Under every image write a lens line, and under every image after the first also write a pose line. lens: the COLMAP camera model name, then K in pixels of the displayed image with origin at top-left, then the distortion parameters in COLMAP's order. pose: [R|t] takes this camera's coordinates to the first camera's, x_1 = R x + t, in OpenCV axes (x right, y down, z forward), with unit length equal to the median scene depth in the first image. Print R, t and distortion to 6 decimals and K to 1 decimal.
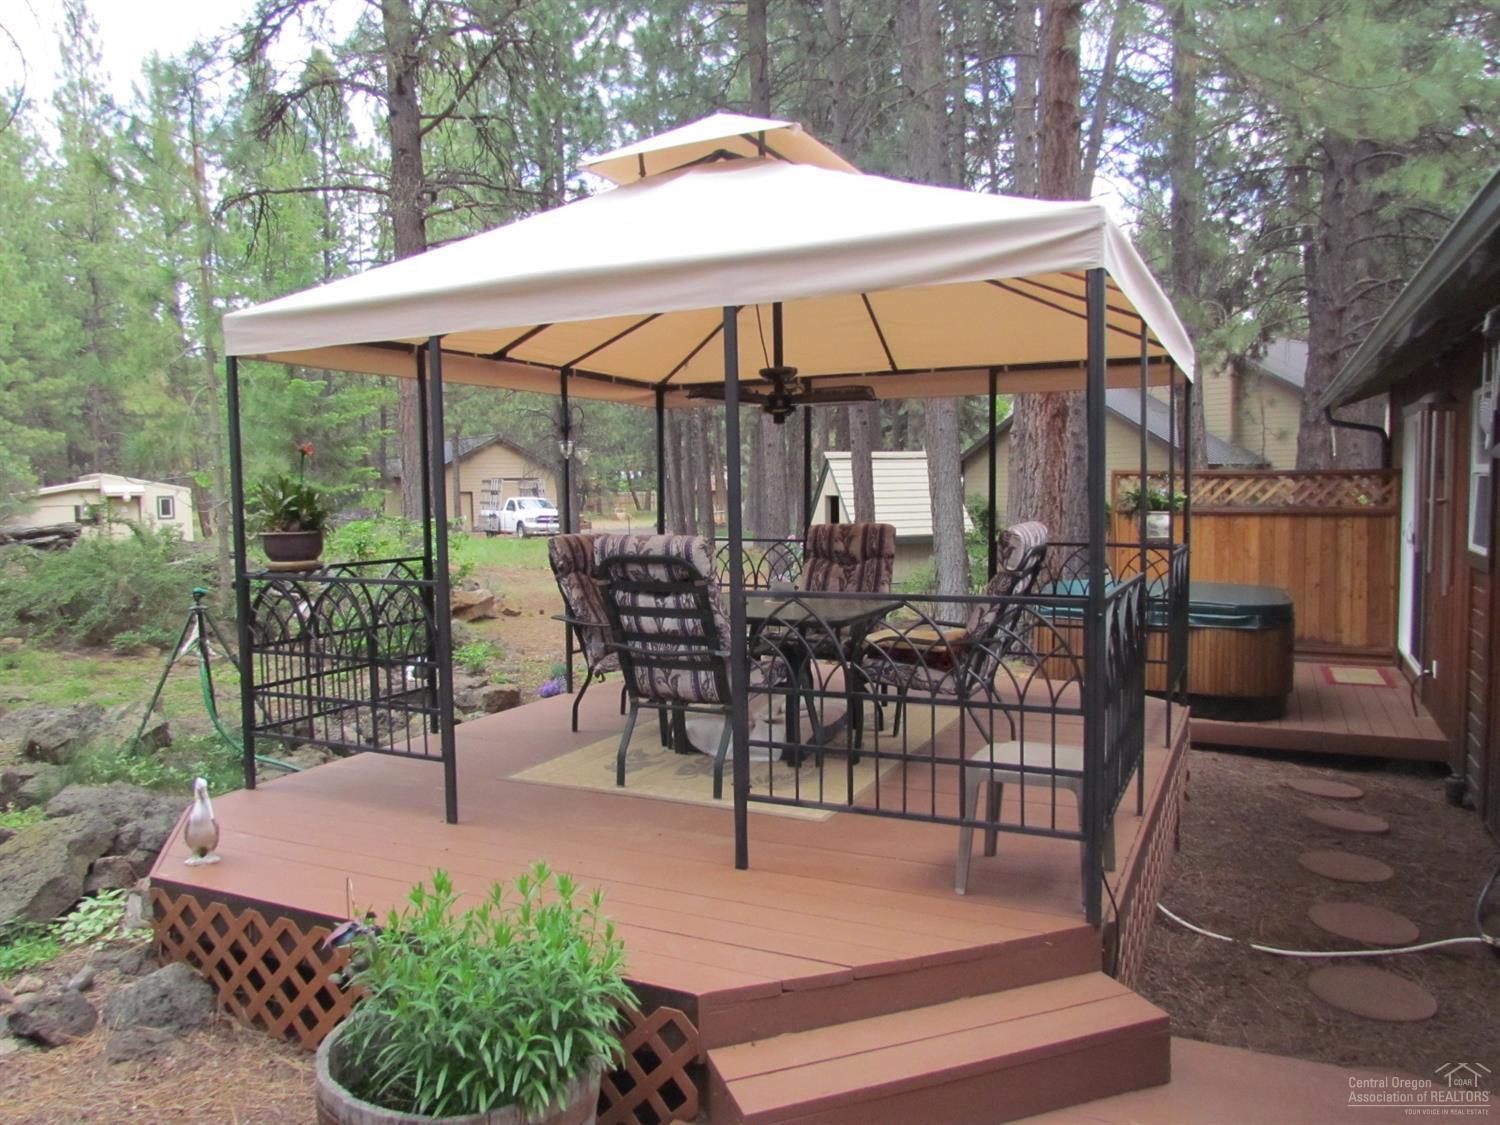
lens RADIAL K [[1073.3, 0, 755.1], [0, 1073.3, 555.8], [0, 0, 1]] dist [-0.081352, 0.063271]
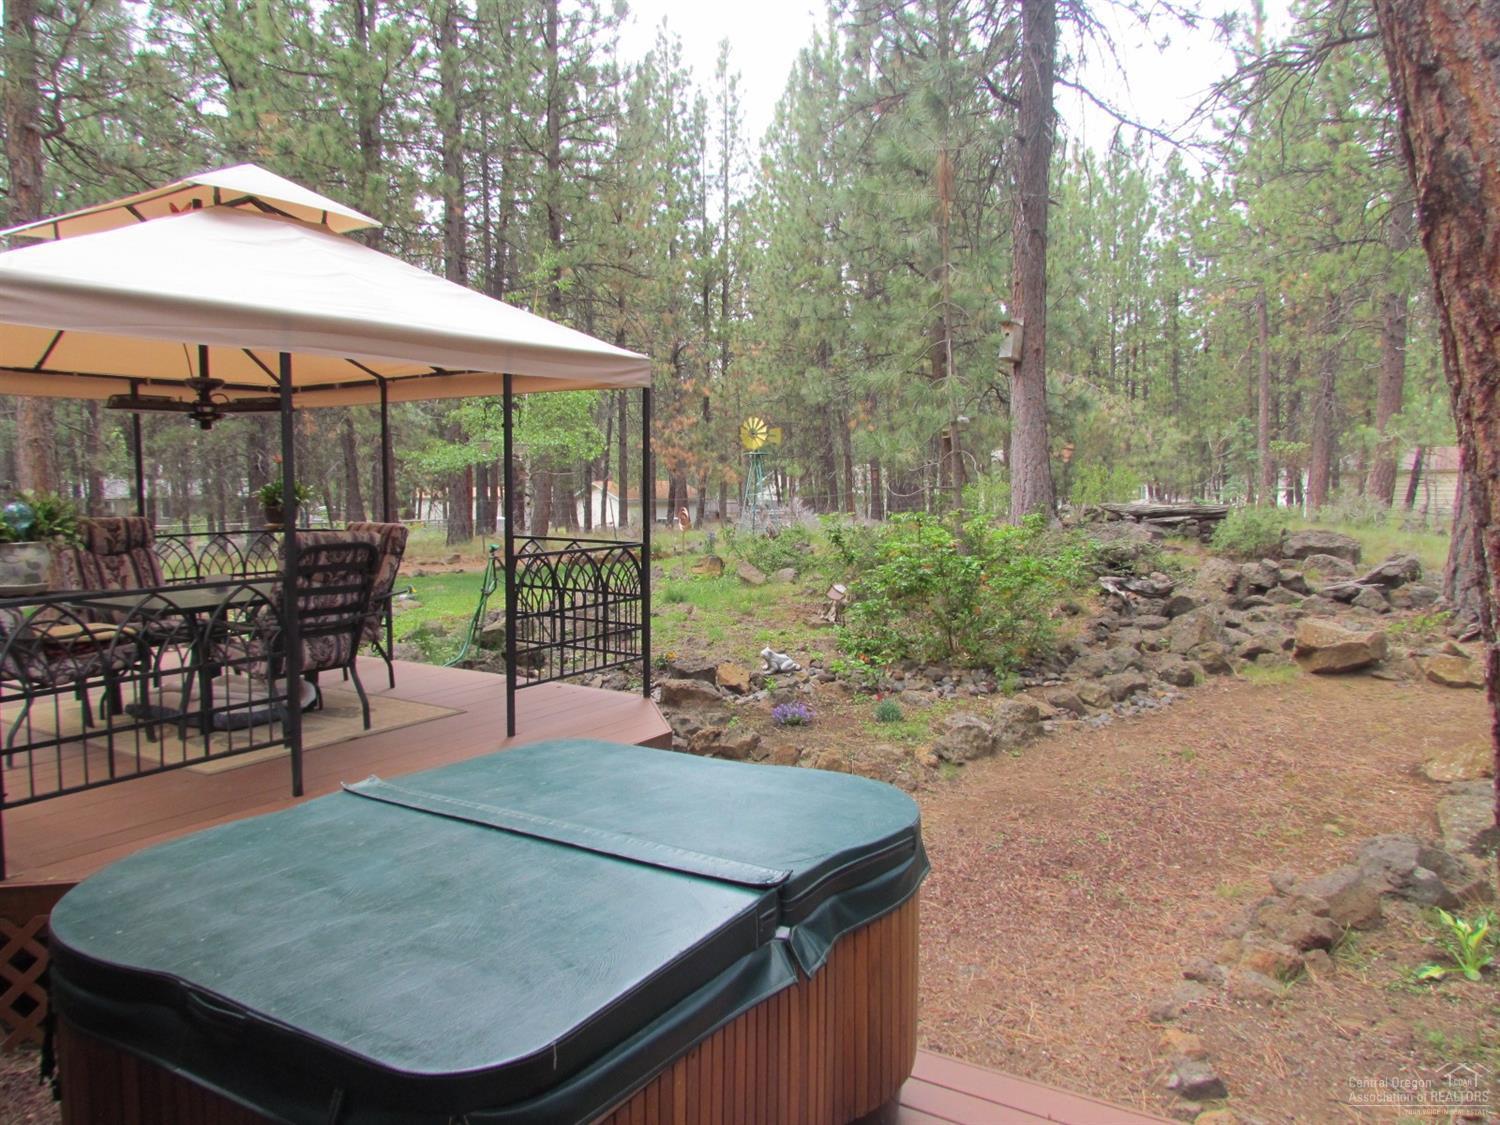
lens RADIAL K [[1073.3, 0, 755.1], [0, 1073.3, 555.8], [0, 0, 1]] dist [-0.081352, 0.063271]
pose [[0.130905, -0.065396, 0.989236, -1.008032], [0.057293, 0.996653, 0.058305, -0.025286], [-0.989738, 0.049043, 0.134214, 0.289219]]
